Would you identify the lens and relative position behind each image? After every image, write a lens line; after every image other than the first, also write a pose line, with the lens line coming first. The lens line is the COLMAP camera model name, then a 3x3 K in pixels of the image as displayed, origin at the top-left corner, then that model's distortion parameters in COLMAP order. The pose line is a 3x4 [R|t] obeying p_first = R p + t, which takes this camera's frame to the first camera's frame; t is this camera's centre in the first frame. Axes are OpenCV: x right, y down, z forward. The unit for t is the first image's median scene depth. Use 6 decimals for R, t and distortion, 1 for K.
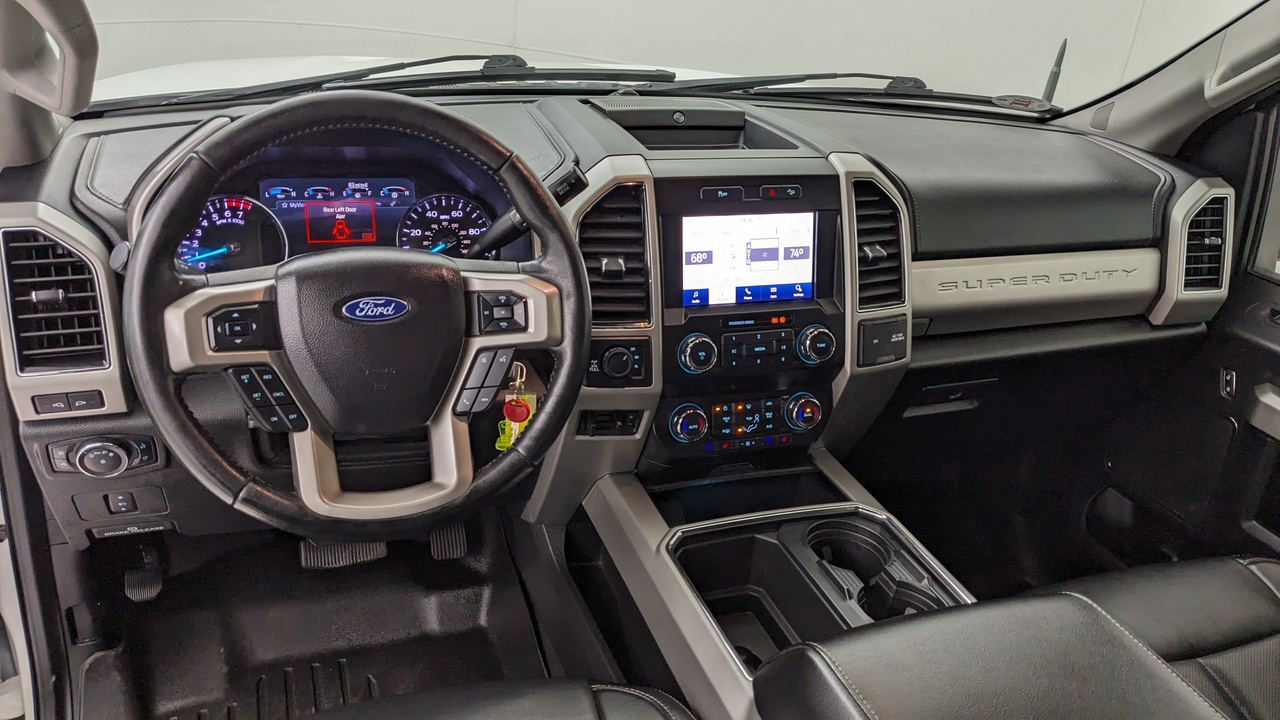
lens RADIAL K [[1032.4, 0, 639.3], [0, 1032.4, 393.3], [0, 0, 1]] dist [0.074044, -0.003666]
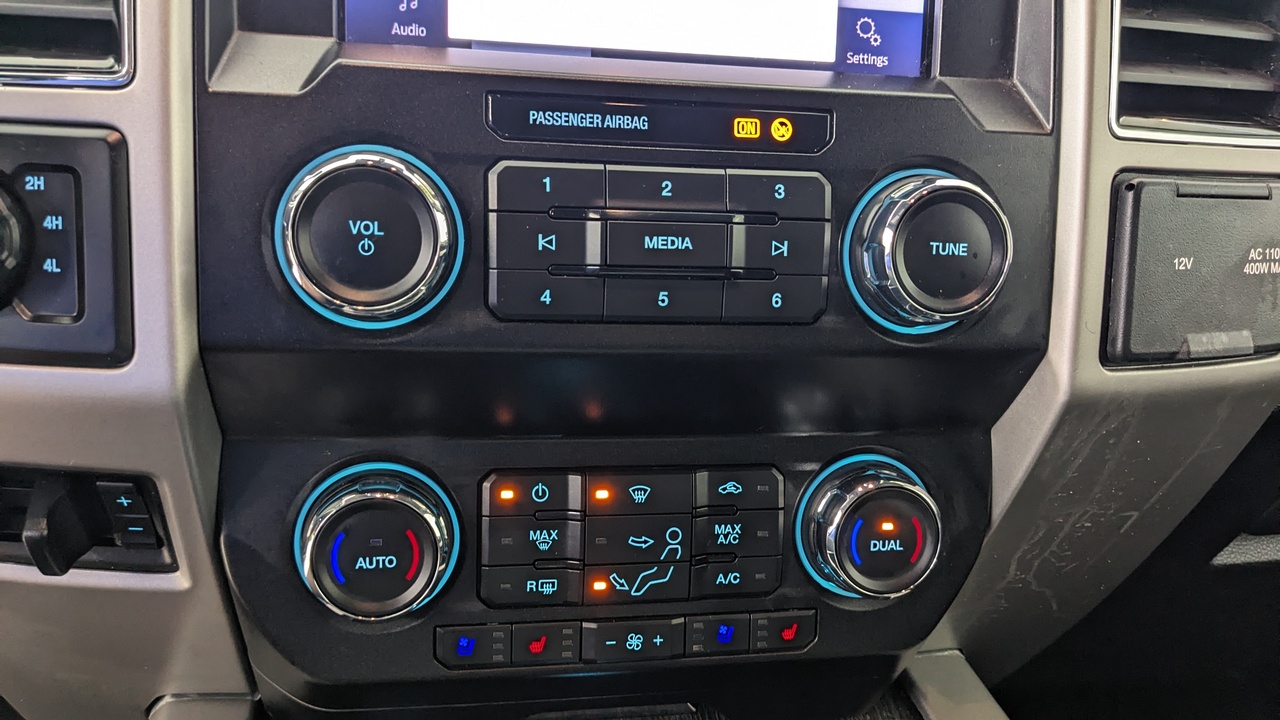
lens RADIAL K [[1015.5, 0, 636.9], [0, 1015.5, 369.1], [0, 0, 1]] dist [0.060139, -0.107278]
pose [[0.987029, 0.056788, -0.150164, 0.144108], [-0.071023, 0.993297, -0.091199, 0.005653], [0.143978, 0.100682, 0.984446, 0.776780]]
